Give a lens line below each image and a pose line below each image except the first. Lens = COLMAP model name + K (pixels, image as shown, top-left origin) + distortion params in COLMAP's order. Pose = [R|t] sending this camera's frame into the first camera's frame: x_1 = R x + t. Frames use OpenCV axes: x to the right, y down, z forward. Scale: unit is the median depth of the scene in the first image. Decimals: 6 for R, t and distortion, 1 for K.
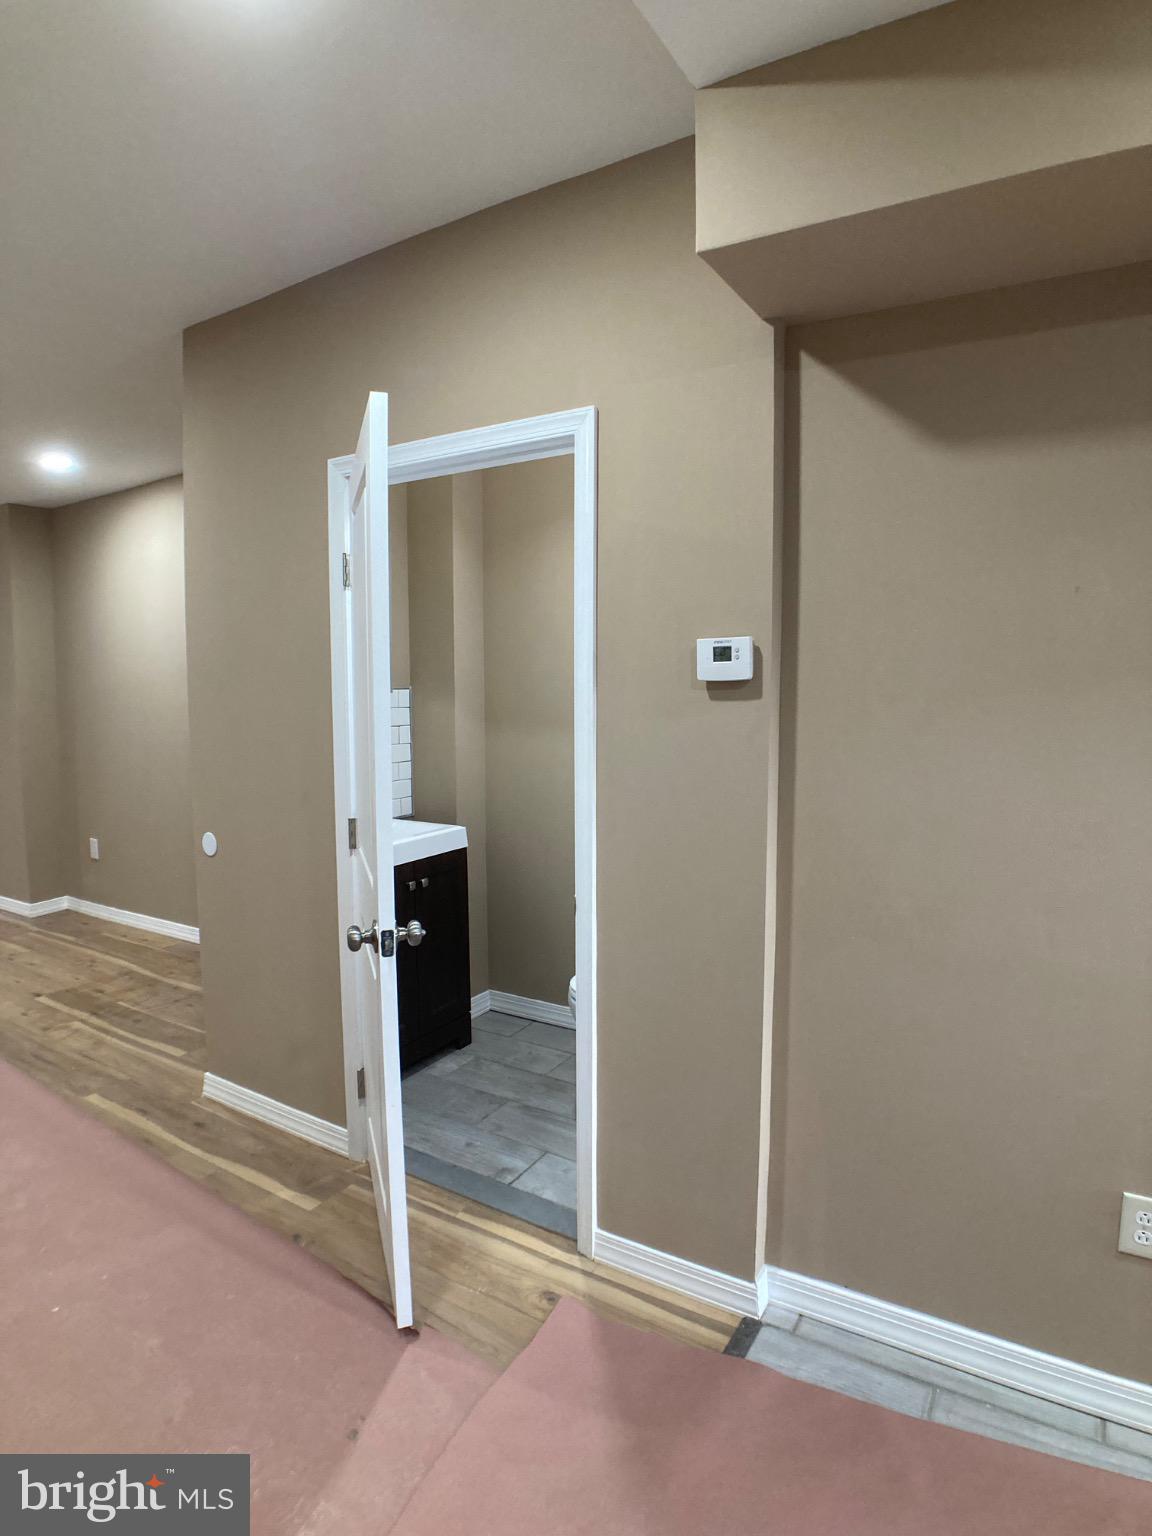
lens RADIAL K [[859.3, 0, 589.3], [0, 859.3, 750.8], [0, 0, 1]] dist [-0.098580, 0.022403]
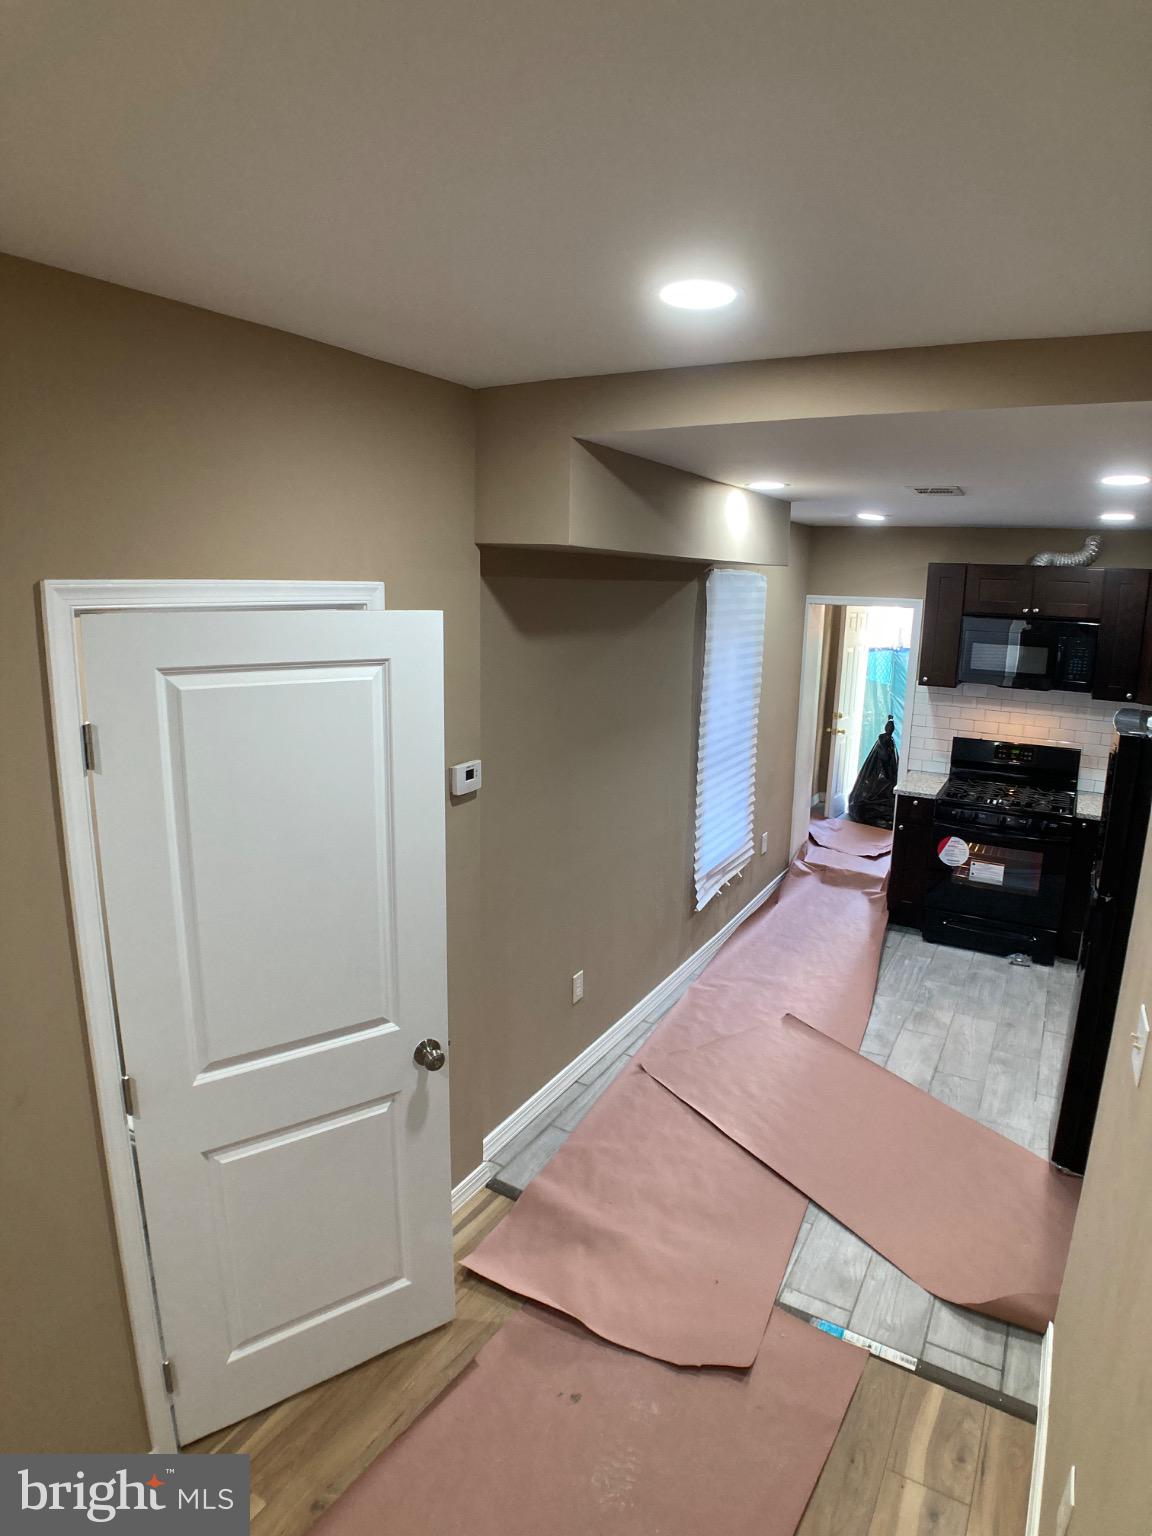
lens RADIAL K [[859.3, 0, 589.3], [0, 859.3, 750.8], [0, 0, 1]] dist [-0.098580, 0.022403]
pose [[-0.013535, -0.201977, 0.979297, -0.706572], [0.045027, 0.978270, 0.202387, -0.246896], [-0.998894, 0.046834, -0.004146, 0.463247]]
